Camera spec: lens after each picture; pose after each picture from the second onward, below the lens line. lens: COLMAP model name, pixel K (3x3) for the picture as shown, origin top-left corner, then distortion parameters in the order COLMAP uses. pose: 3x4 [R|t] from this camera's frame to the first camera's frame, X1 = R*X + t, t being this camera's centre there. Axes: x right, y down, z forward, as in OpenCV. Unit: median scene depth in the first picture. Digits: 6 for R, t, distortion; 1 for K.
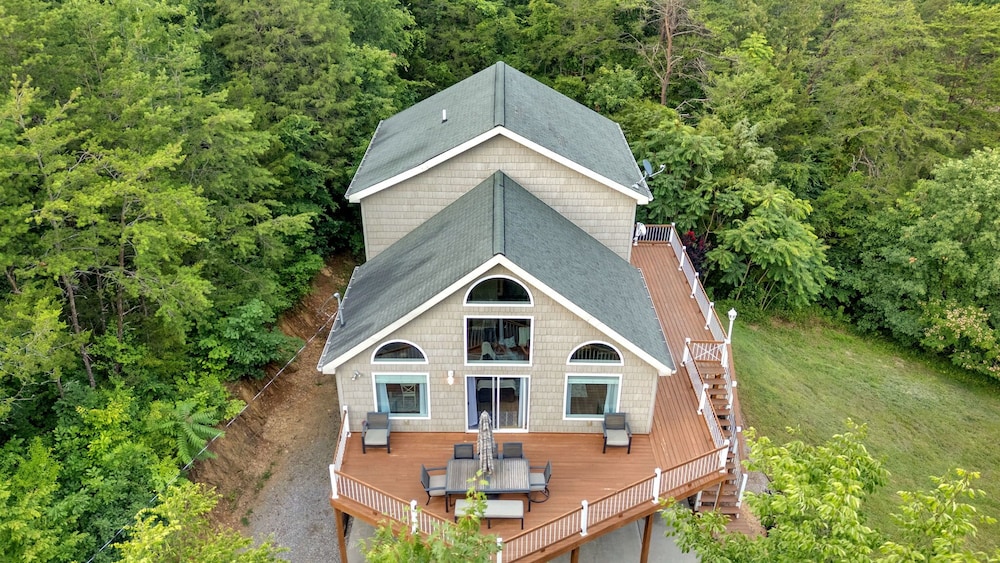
lens RADIAL K [[730.7, 0, 500.0], [0, 730.7, 281.5], [0, 0, 1]] dist [0.050095, -0.003842]
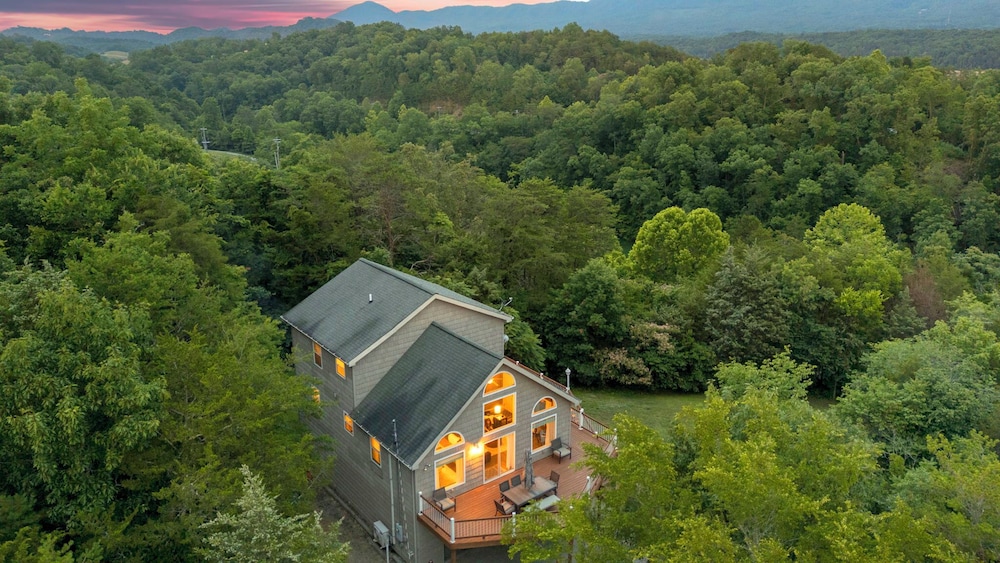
lens RADIAL K [[730.7, 0, 500.0], [0, 730.7, 281.5], [0, 0, 1]] dist [0.050095, -0.003842]
pose [[0.789671, -0.192639, 0.582502, -0.520584], [0.310702, 0.944244, -0.108933, -0.012078], [-0.529040, 0.267006, 0.805496, -0.238623]]
